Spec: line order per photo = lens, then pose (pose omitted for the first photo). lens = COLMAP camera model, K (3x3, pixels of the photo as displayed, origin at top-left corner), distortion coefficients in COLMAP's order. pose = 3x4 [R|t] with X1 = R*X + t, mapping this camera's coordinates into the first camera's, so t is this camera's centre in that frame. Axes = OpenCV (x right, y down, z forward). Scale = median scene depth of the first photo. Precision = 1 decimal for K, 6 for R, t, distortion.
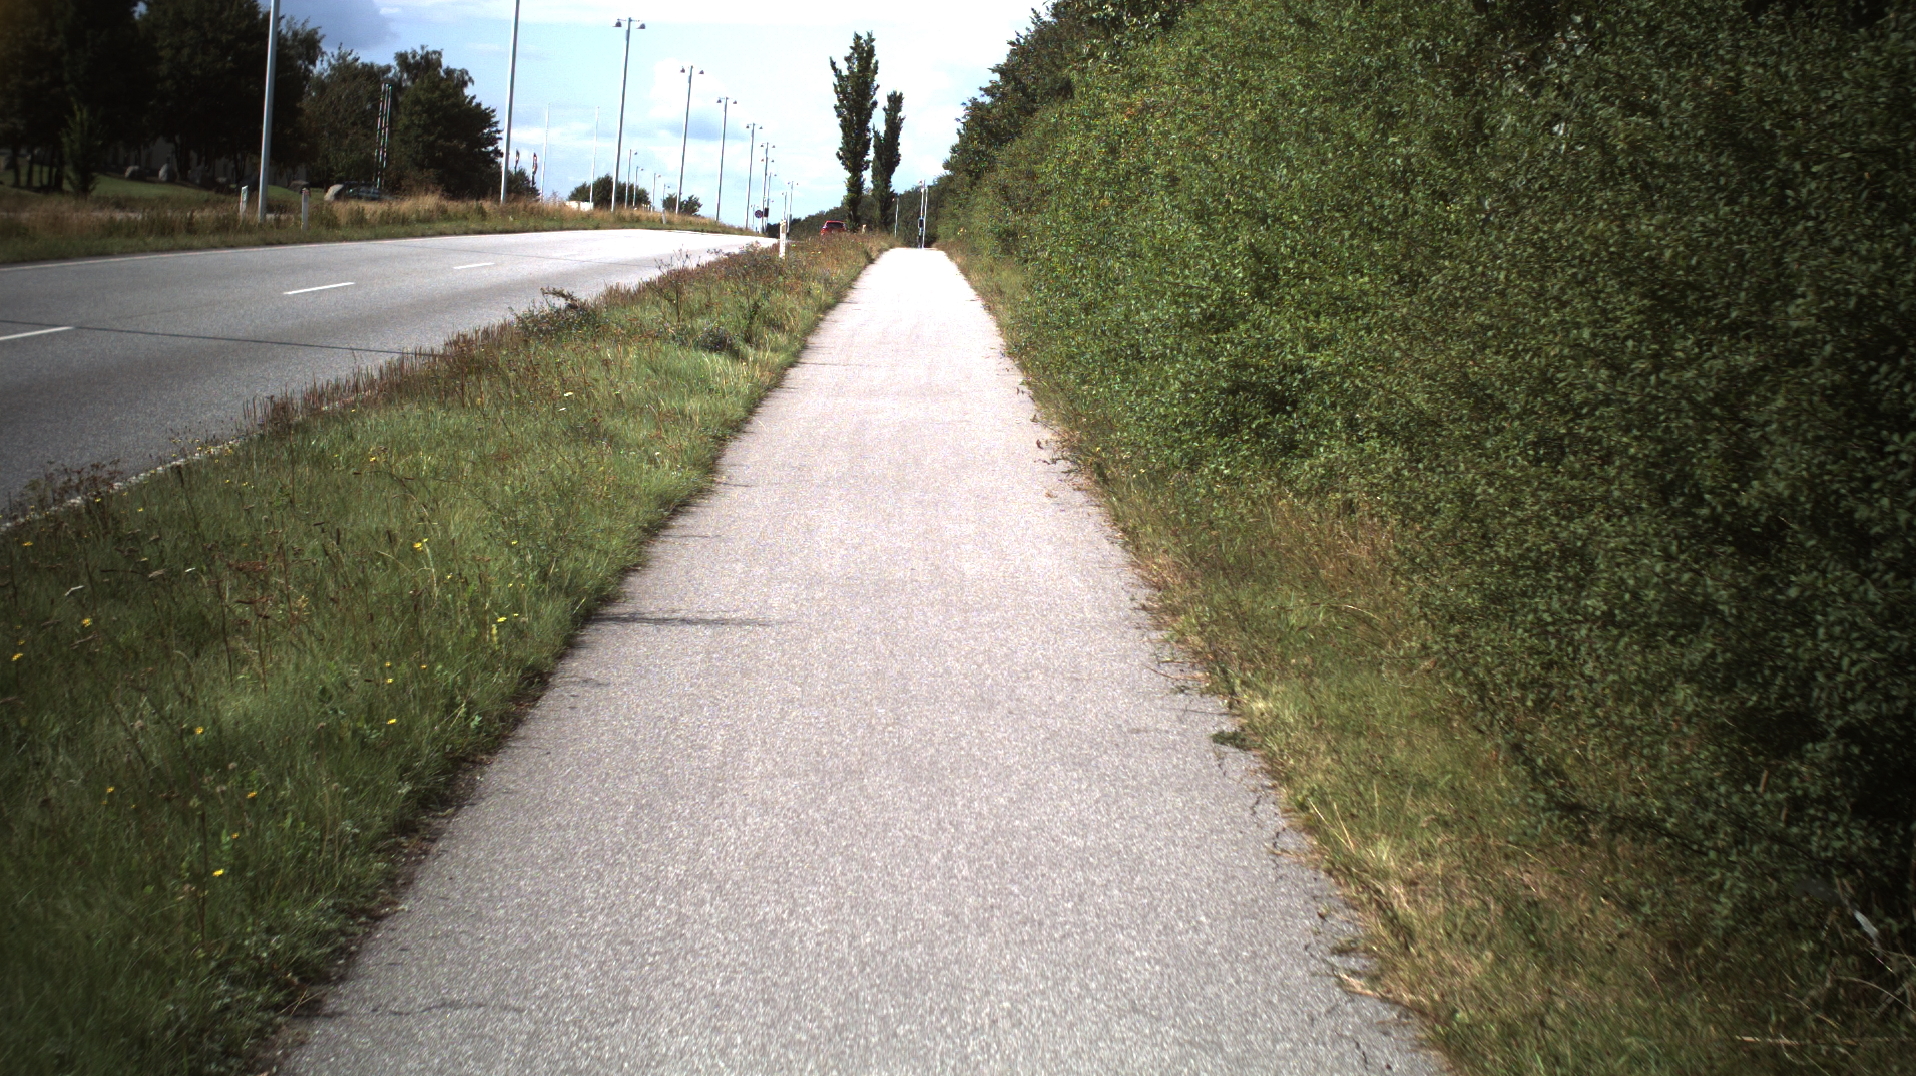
lens RADIAL K [[3200.3, 0, 958.0], [0, 3200.3, 538.0], [0, 0, 1]] dist [-0.286789, 0.355942]
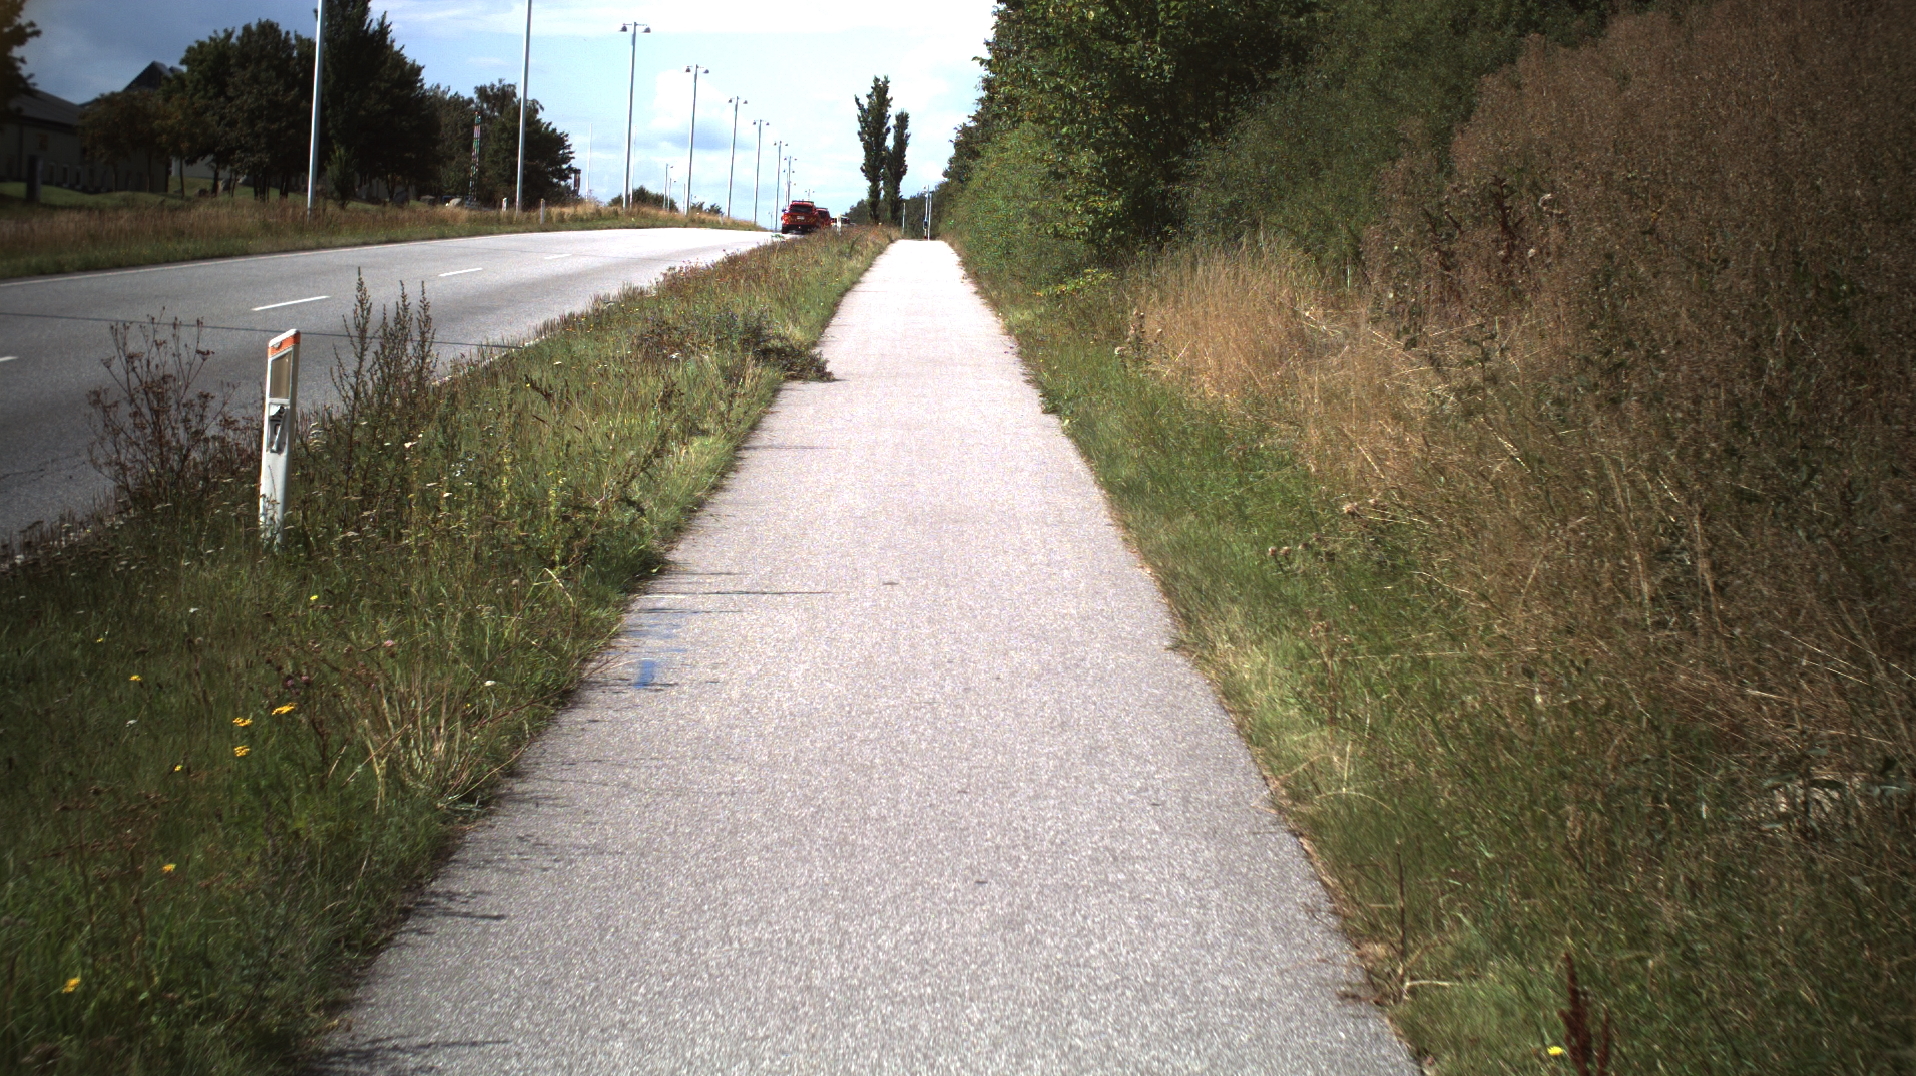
lens RADIAL K [[3200.3, 0, 958.0], [0, 3200.3, 538.0], [0, 0, 1]] dist [-0.286789, 0.355942]
pose [[0.999833, -0.017944, -0.003524, 0.005248], [0.017938, 0.999838, -0.001499, 0.042390], [0.003550, 0.001436, 0.999993, -0.383419]]
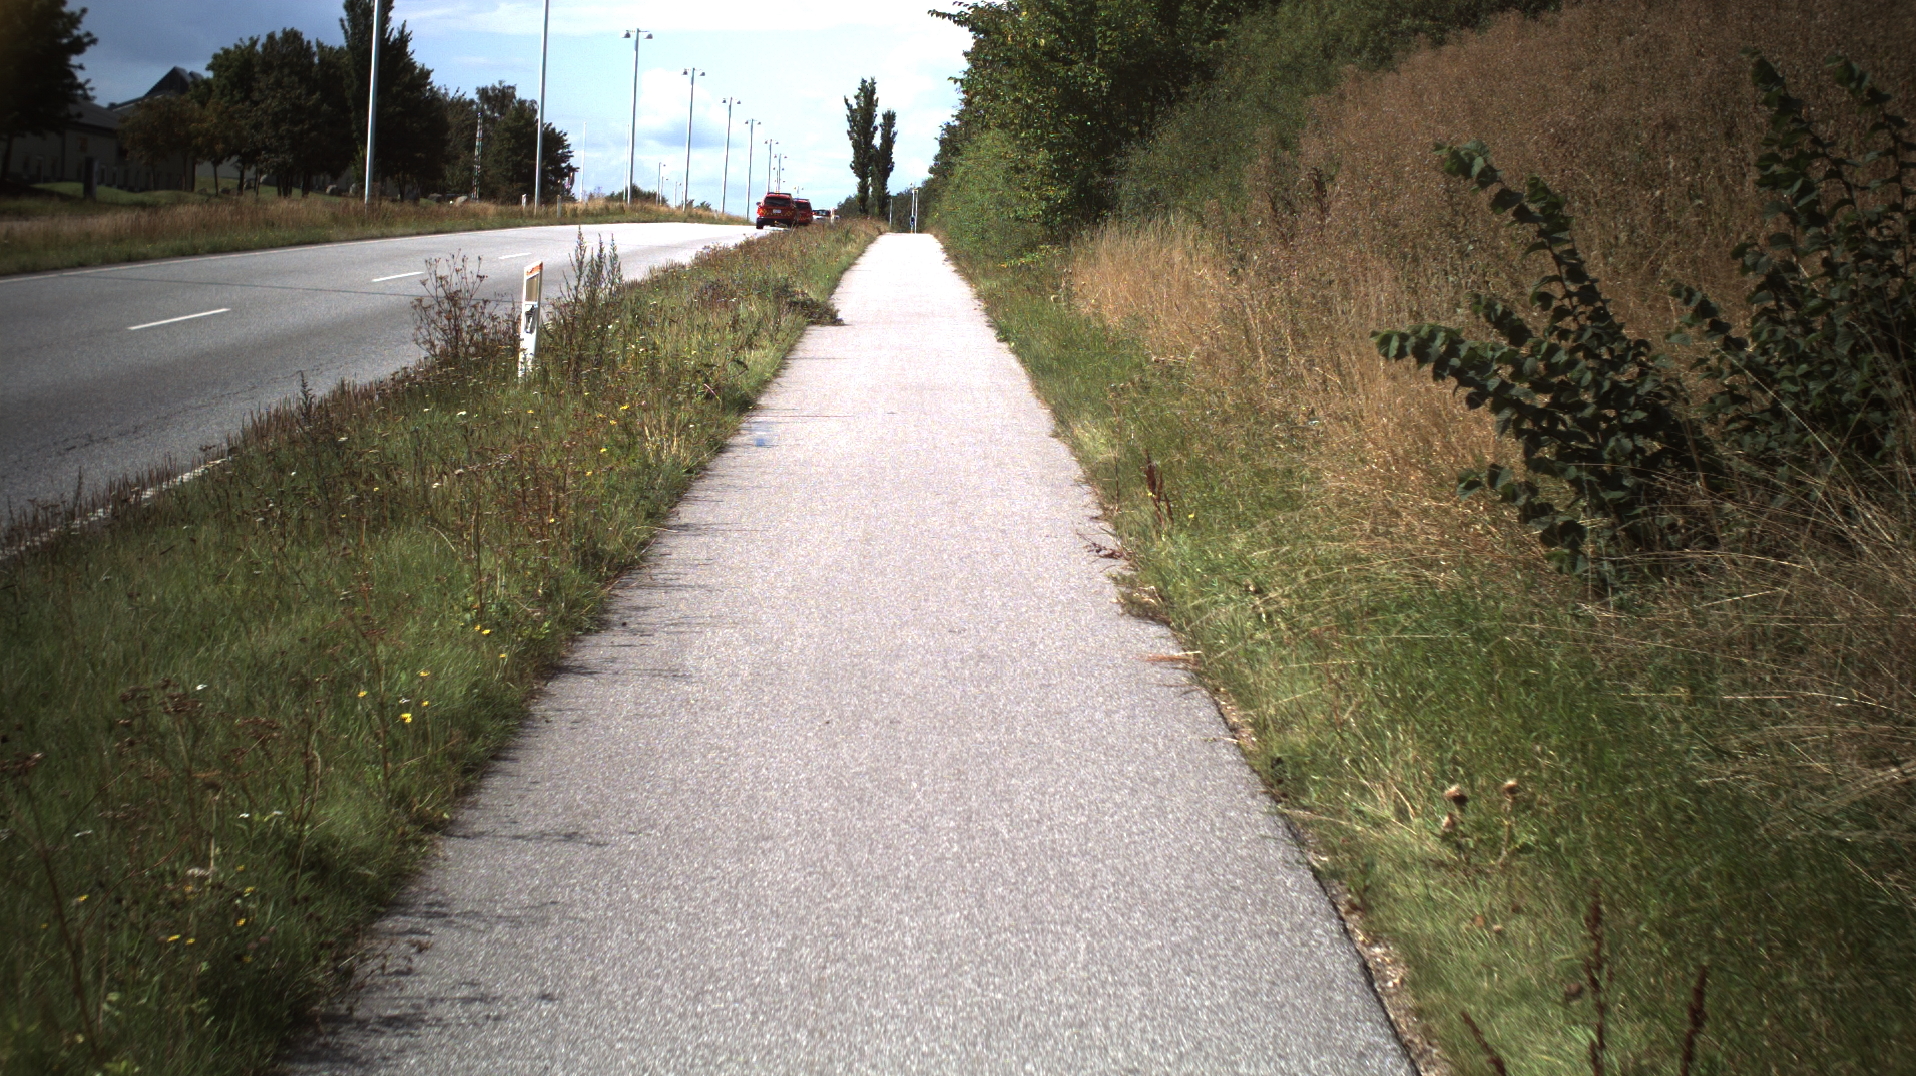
lens RADIAL K [[3200.3, 0, 958.0], [0, 3200.3, 538.0], [0, 0, 1]] dist [-0.286789, 0.355942]
pose [[0.999730, -0.023222, 0.000111, 0.006279], [0.023222, 0.999730, -0.000367, 0.052415], [-0.000102, 0.000369, 1.000000, -0.468888]]
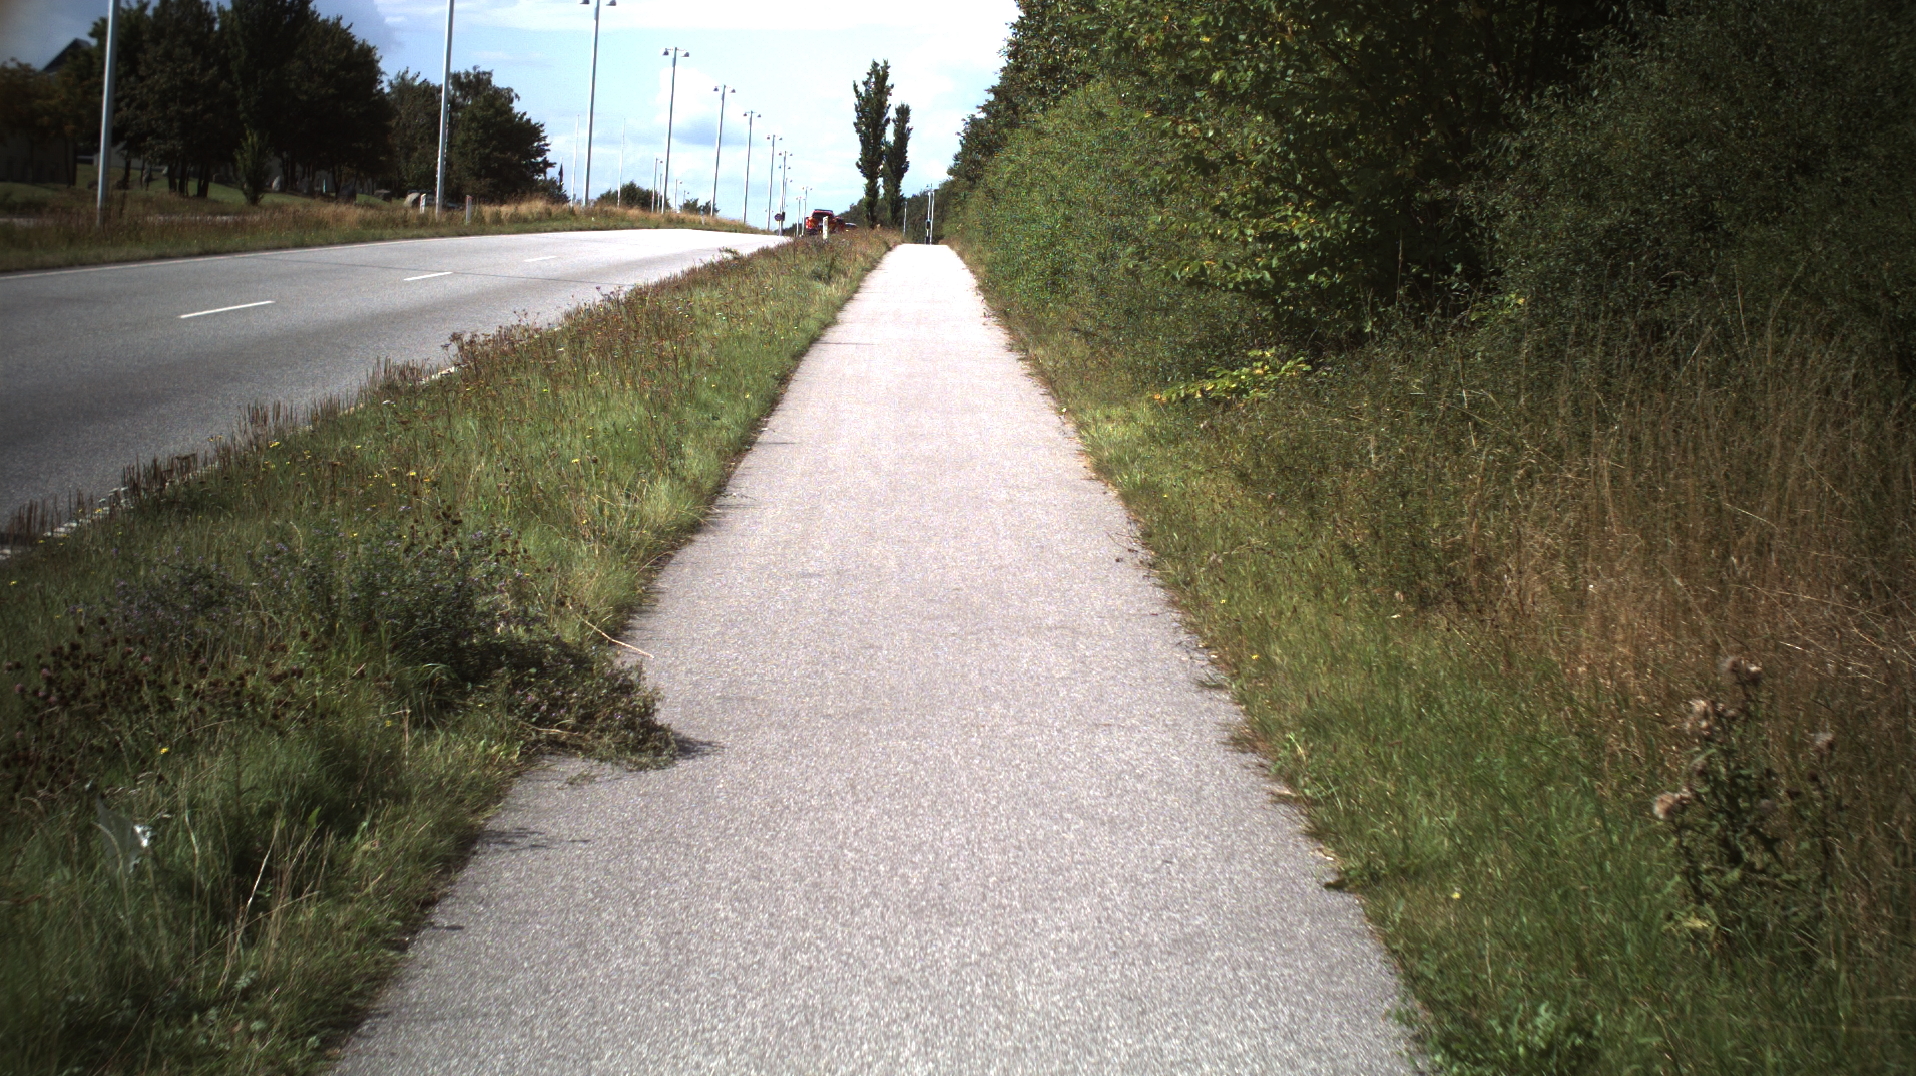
lens RADIAL K [[3200.3, 0, 958.0], [0, 3200.3, 538.0], [0, 0, 1]] dist [-0.286789, 0.355942]
pose [[0.999962, -0.008183, -0.003090, 0.002625], [0.008180, 0.999966, -0.001086, 0.023344], [0.003099, 0.001061, 0.999995, -0.213098]]
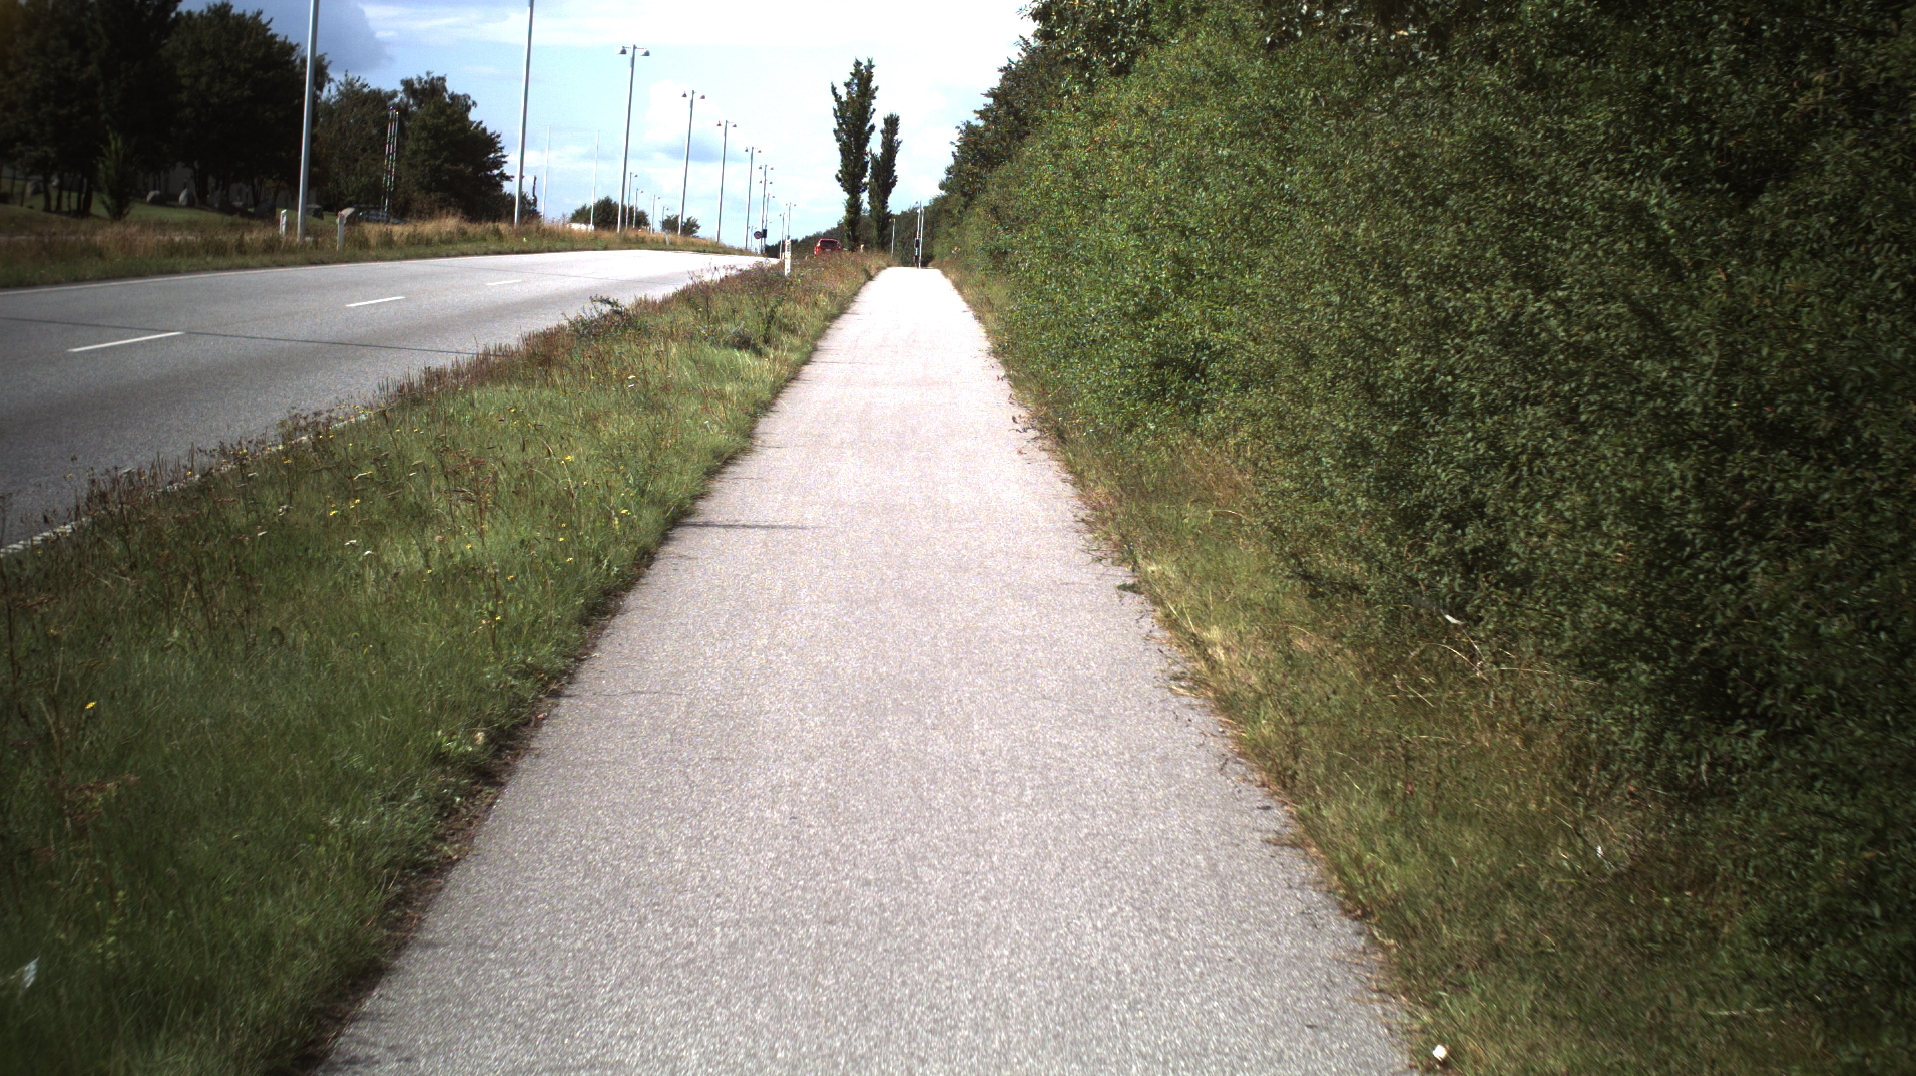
lens RADIAL K [[3200.3, 0, 958.0], [0, 3200.3, 538.0], [0, 0, 1]] dist [-0.286789, 0.355942]
pose [[0.999985, -0.005399, 0.000571, 0.000593], [0.005402, 0.999965, -0.006327, 0.004612], [-0.000537, 0.006330, 0.999980, -0.042456]]
